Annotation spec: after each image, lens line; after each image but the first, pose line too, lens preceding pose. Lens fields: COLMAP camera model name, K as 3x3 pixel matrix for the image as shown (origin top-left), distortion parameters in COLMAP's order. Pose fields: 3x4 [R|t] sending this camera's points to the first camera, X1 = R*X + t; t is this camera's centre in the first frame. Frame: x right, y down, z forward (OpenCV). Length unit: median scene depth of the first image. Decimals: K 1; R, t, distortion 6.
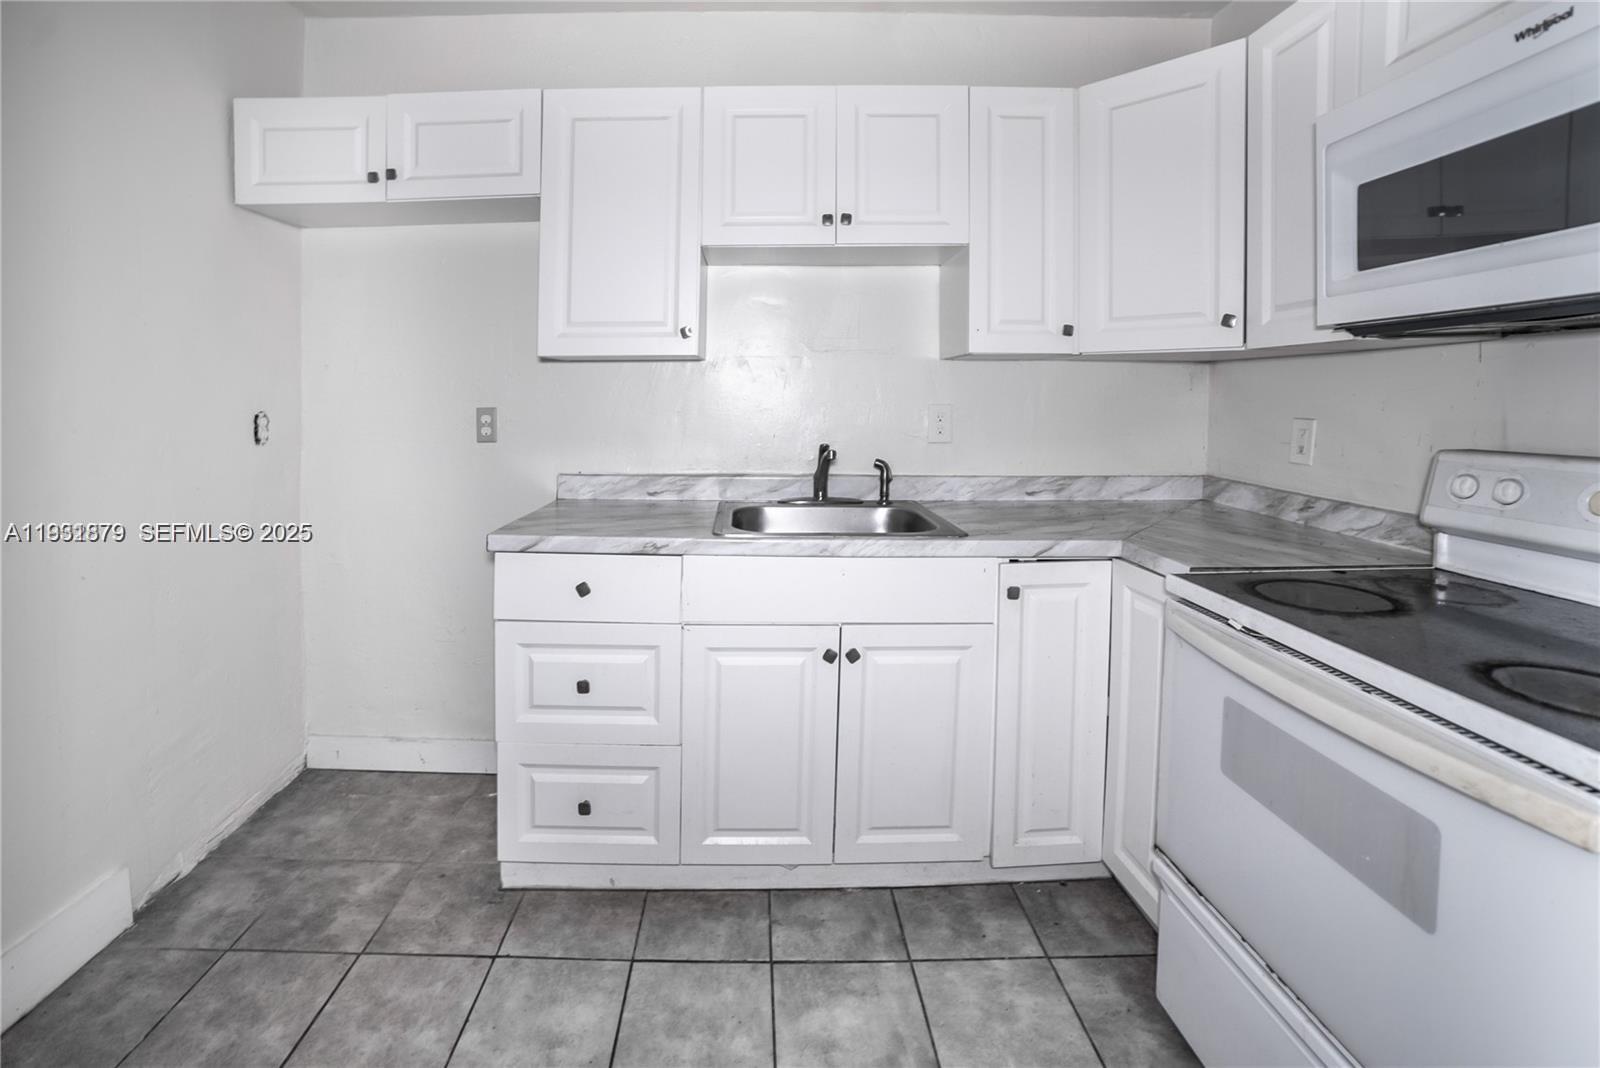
lens RADIAL K [[715.5, 0, 766.3], [0, 715.5, 403.5], [0, 0, 1]] dist [-0.020951, 0.011695]
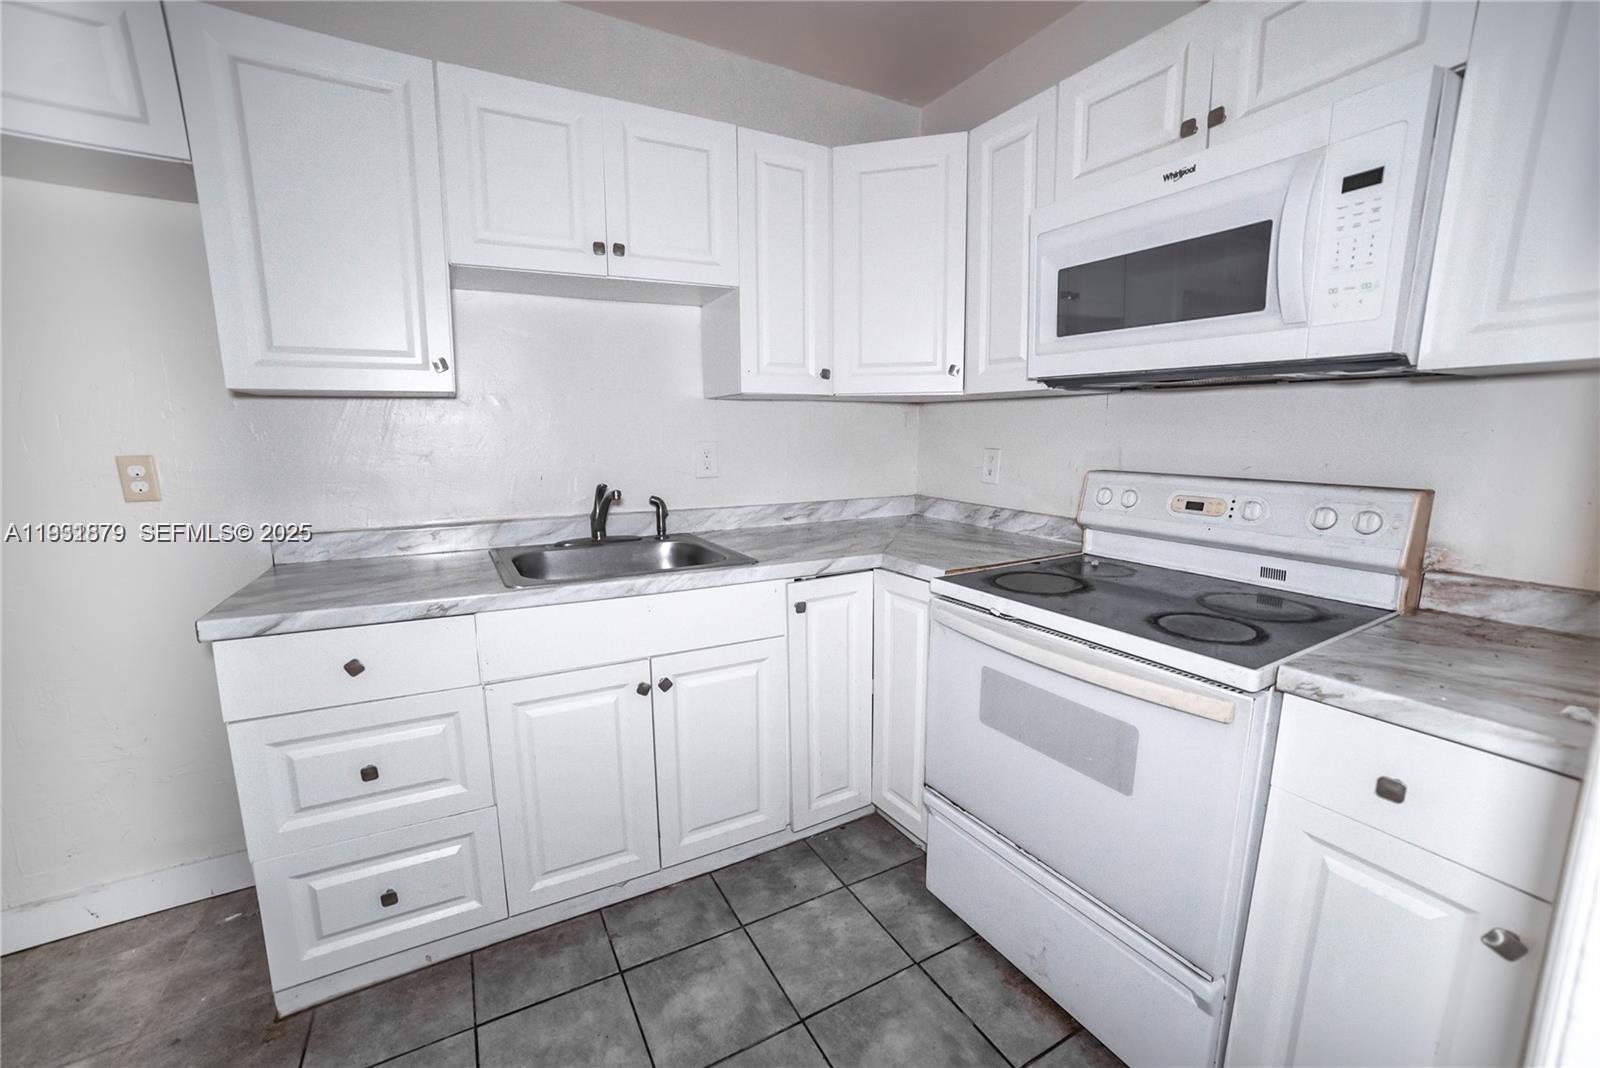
lens RADIAL K [[650.7, 0, 800.0], [0, 650.7, 534.0], [0, 0, 1]] dist [-0.048948, 0.033295]
pose [[0.886979, -0.080874, 0.454673, -0.122195], [0.013343, 0.988623, 0.149820, -0.007856], [-0.461616, -0.126821, 0.877967, 0.096877]]
